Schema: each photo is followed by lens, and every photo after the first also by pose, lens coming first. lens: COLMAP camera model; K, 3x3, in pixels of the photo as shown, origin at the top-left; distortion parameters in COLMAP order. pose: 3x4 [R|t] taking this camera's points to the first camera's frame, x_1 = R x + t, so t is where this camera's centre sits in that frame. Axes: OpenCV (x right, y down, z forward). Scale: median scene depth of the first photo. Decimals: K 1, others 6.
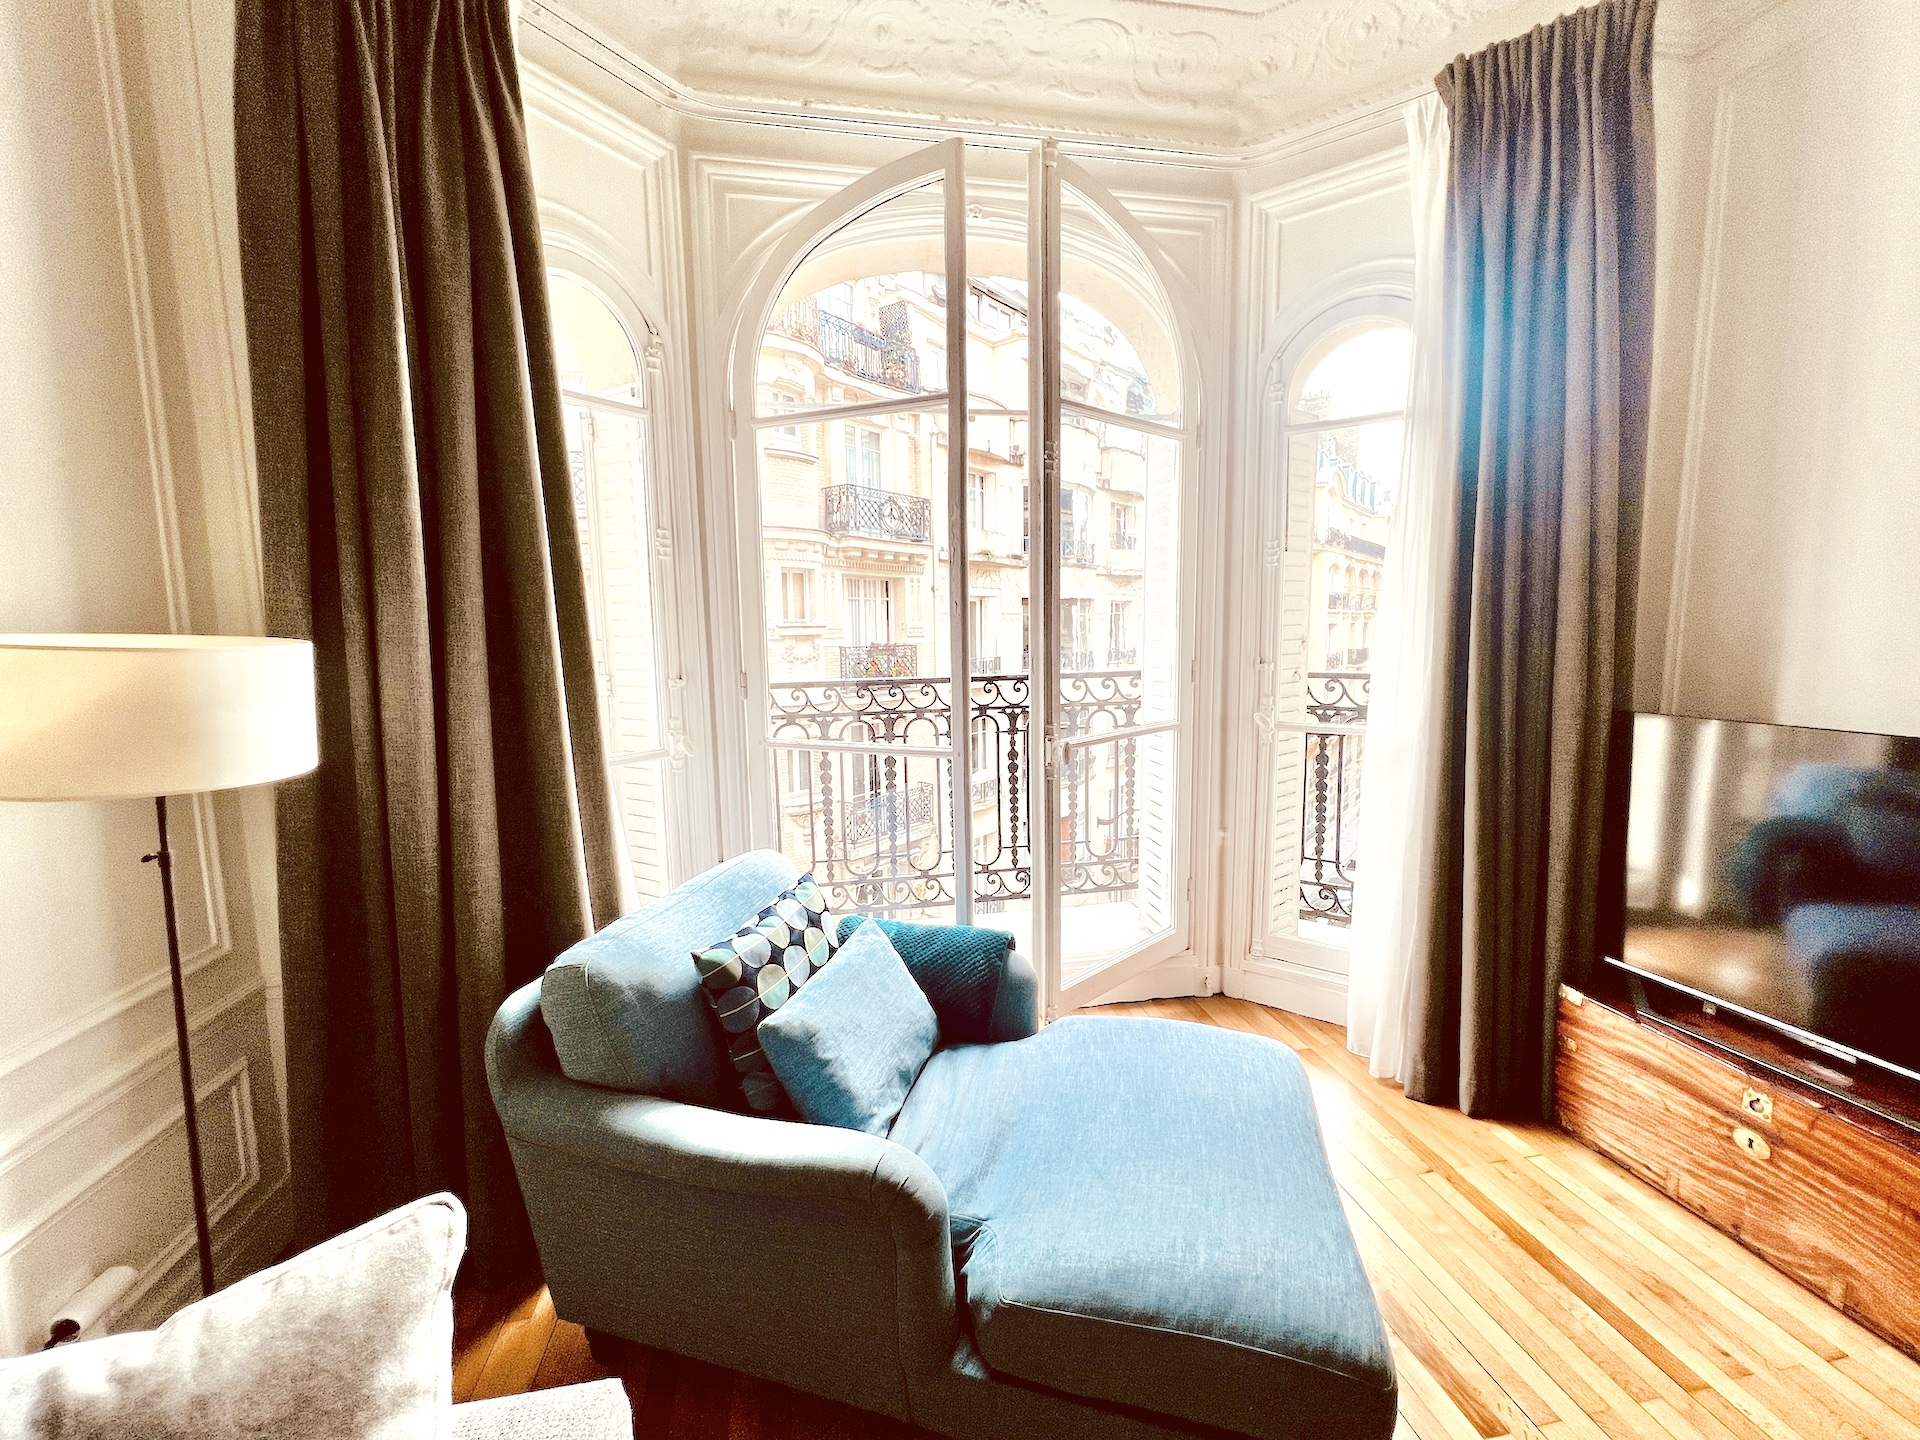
lens RADIAL K [[770.1, 0, 958.4], [0, 770.1, 709.9], [0, 0, 1]] dist [-0.000186, 0.000117]
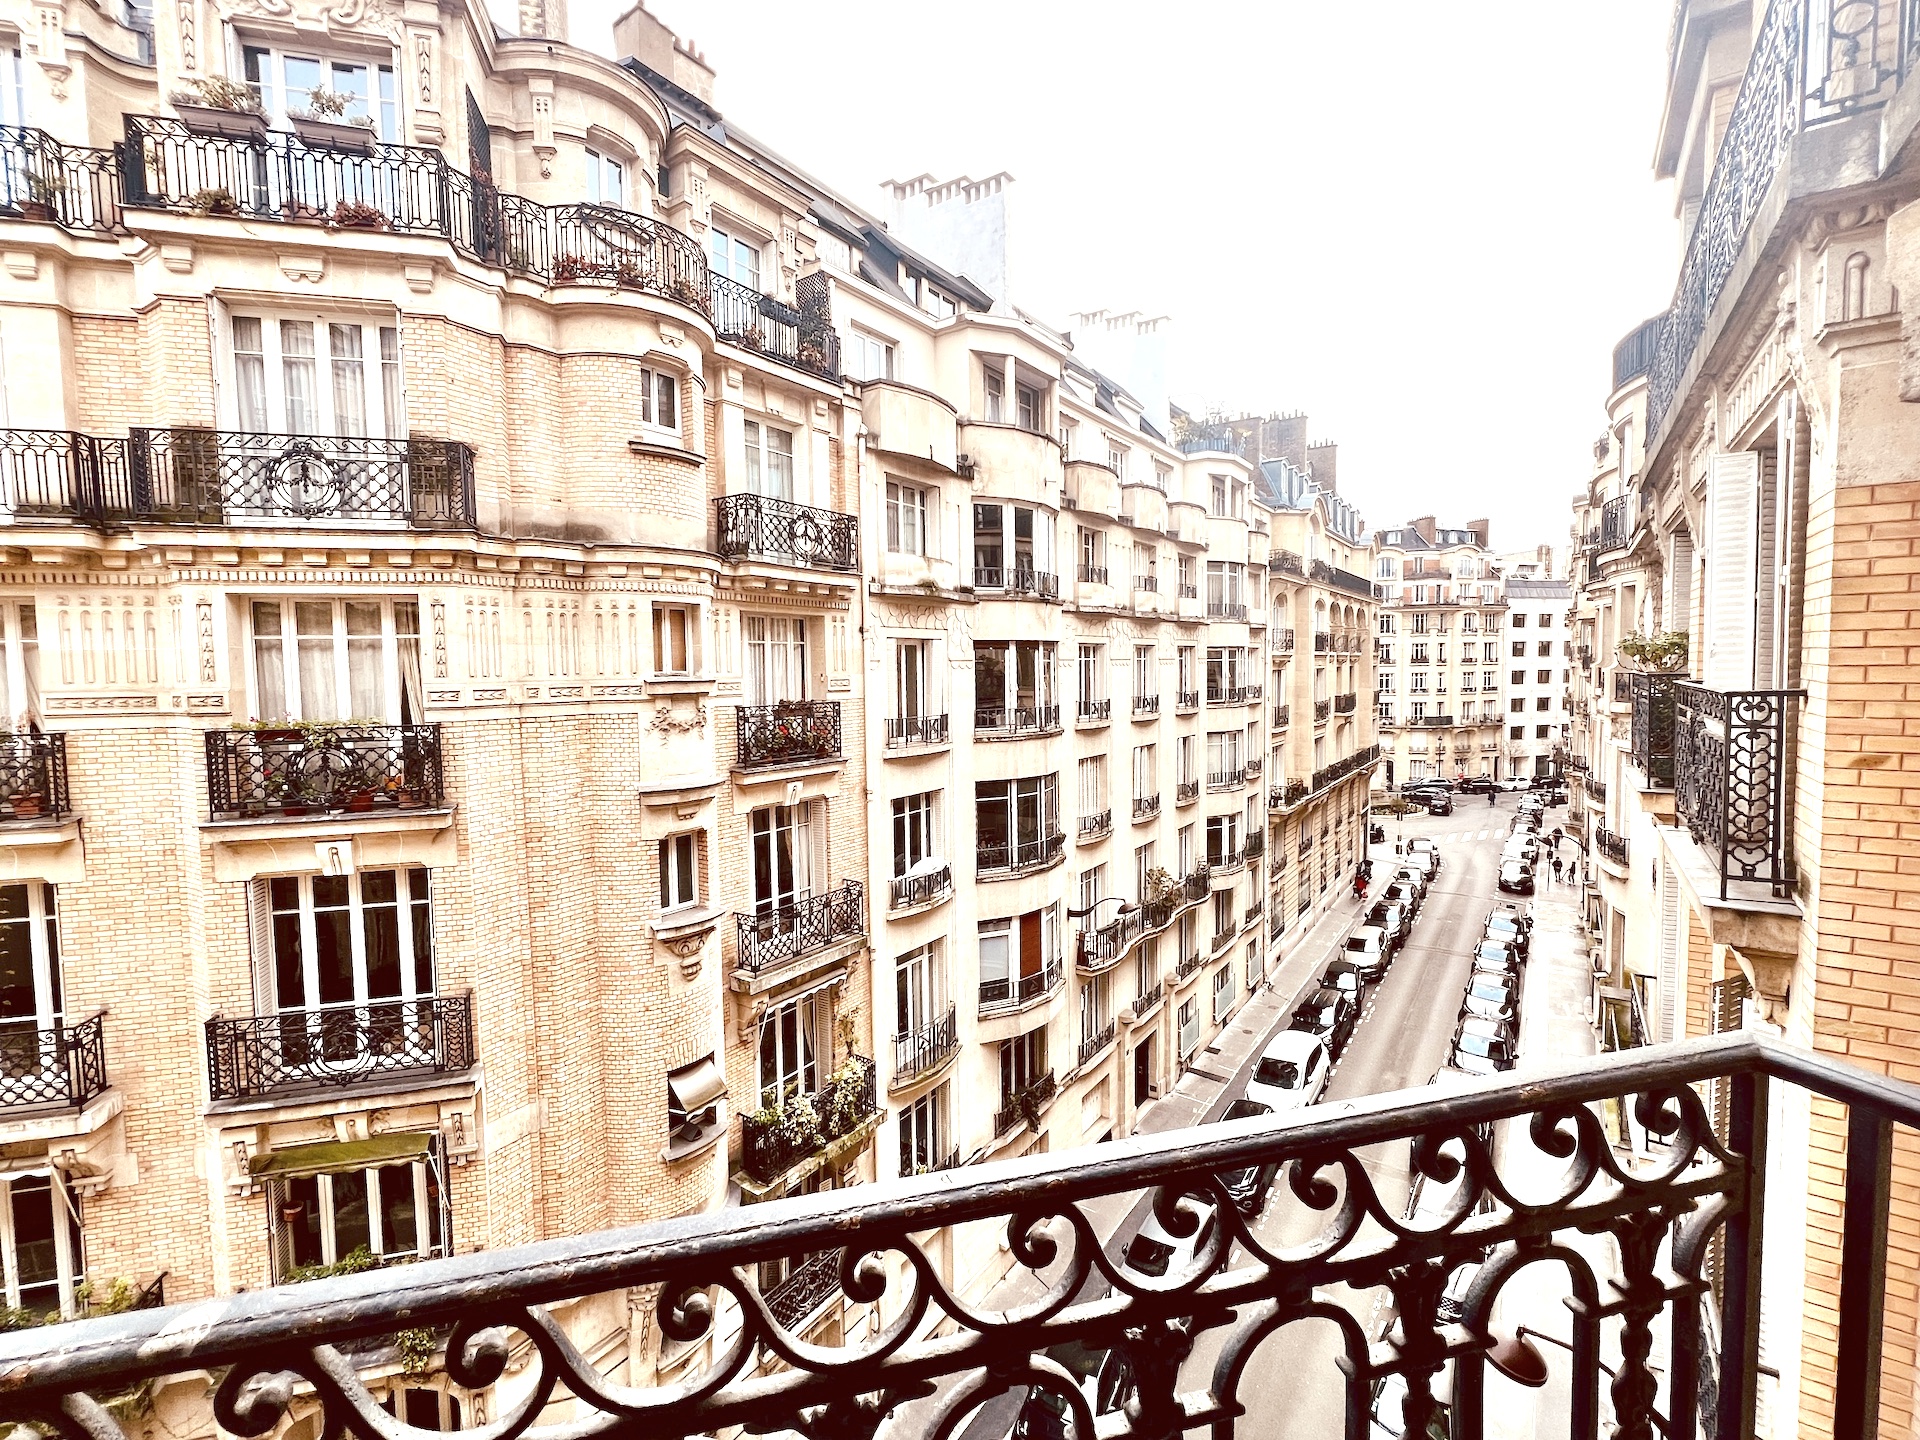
lens RADIAL K [[853.1, 0, 959.5], [0, 853.1, 706.0], [0, 0, 1]] dist [0.002376, -0.000923]
pose [[0.997157, -0.004860, 0.075197, 0.000952], [0.009546, 0.998025, -0.062086, -0.031583], [-0.074747, 0.062628, 0.995234, 0.167962]]
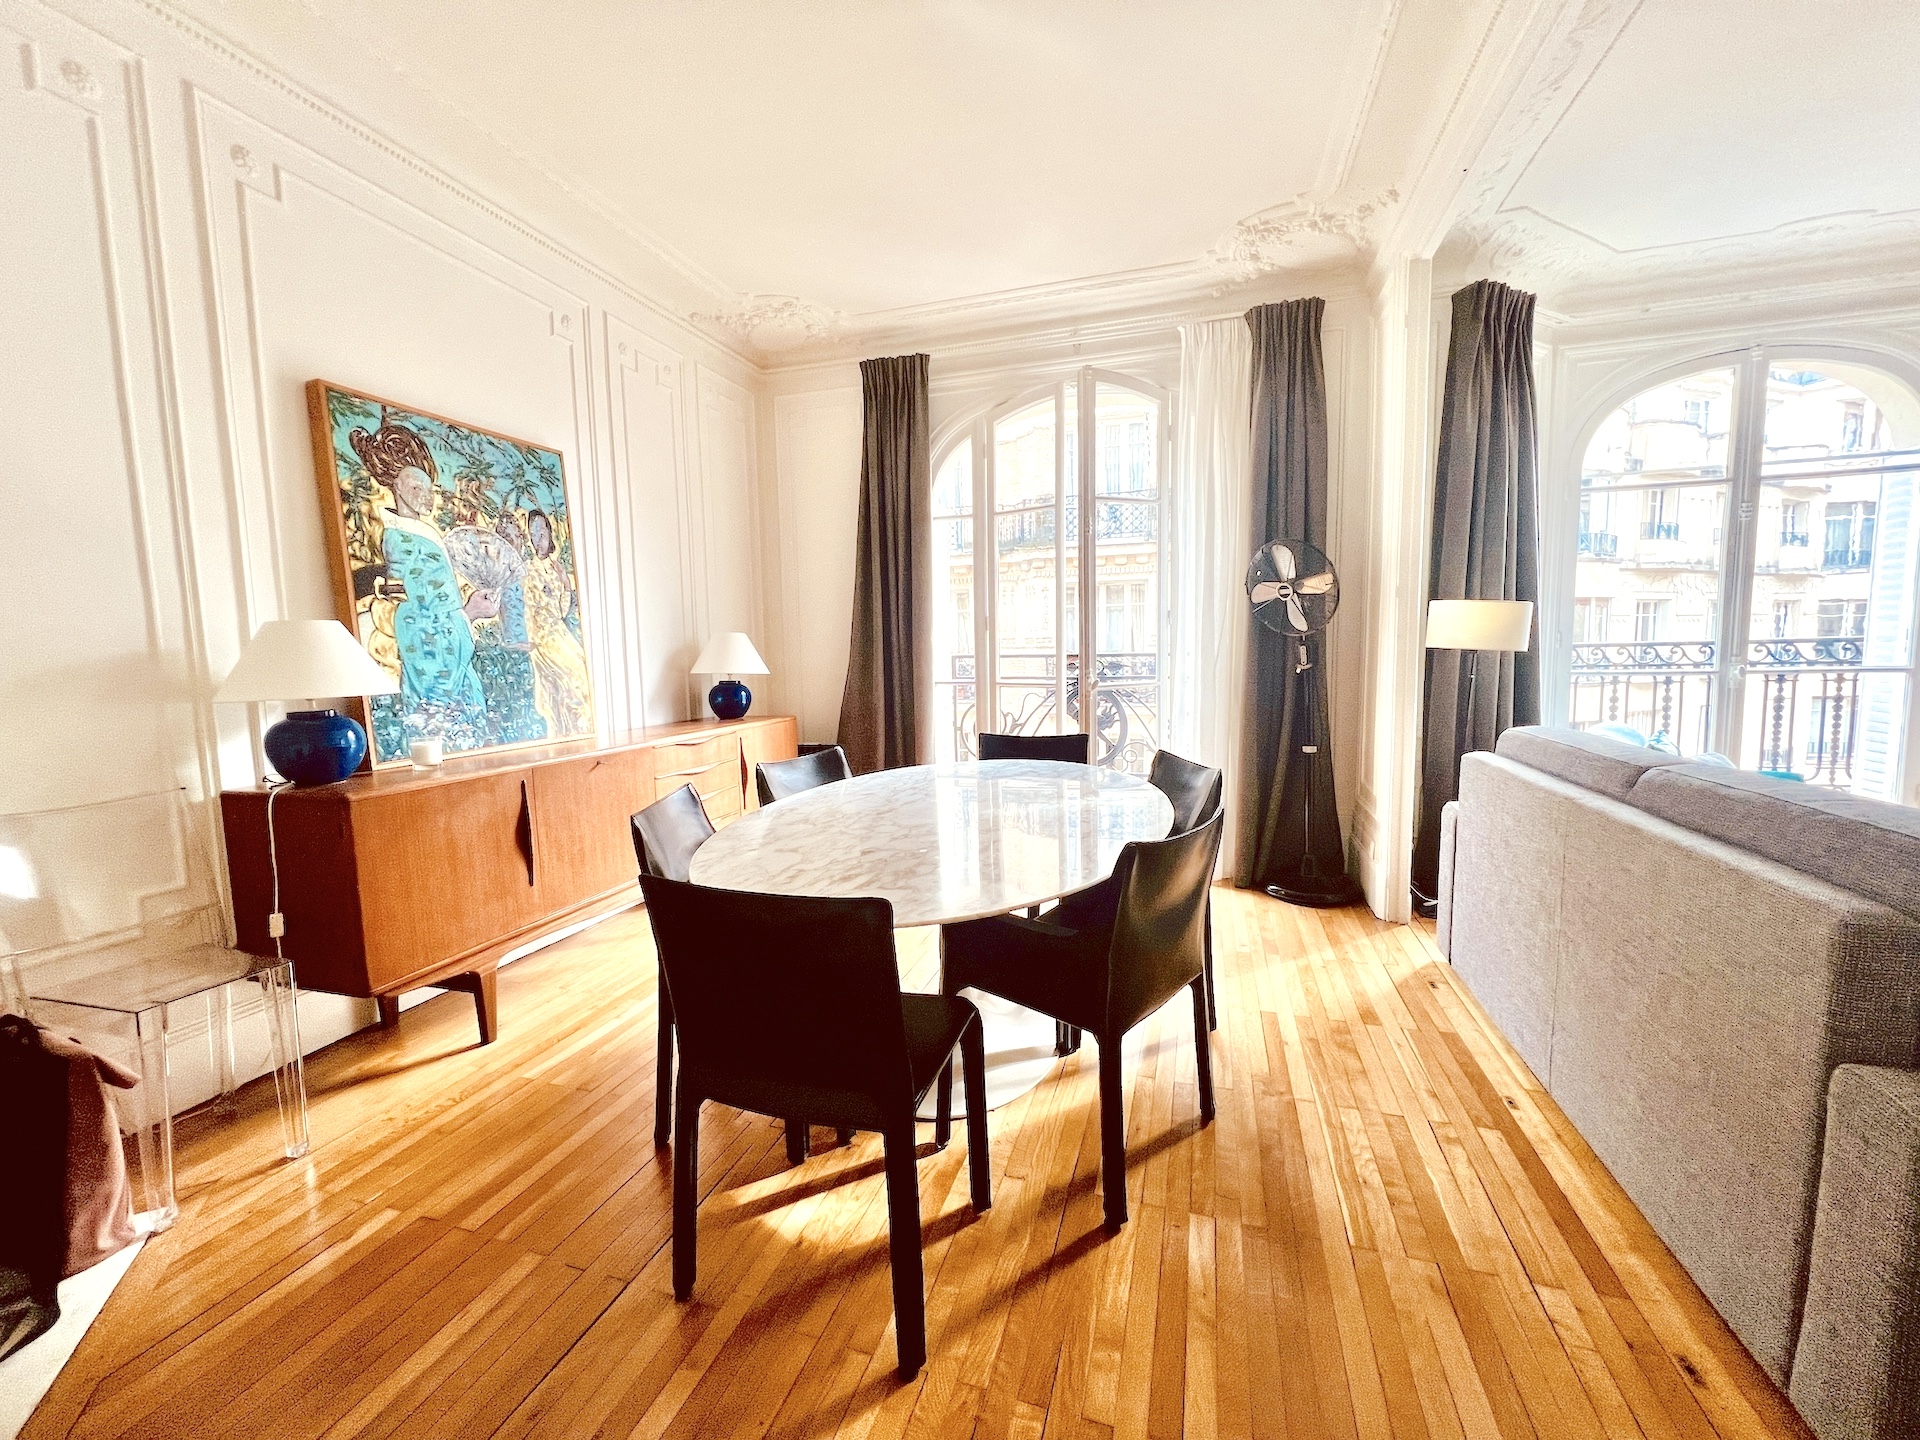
lens RADIAL K [[770.1, 0, 955.8], [0, 770.1, 716.4], [0, 0, 1]] dist [-0.000186, 0.000117]
pose [[0.882166, 0.040489, -0.469196, -0.108170], [-0.043994, 0.999026, 0.003495, 0.032211], [0.468880, 0.017558, 0.883087, -0.192363]]
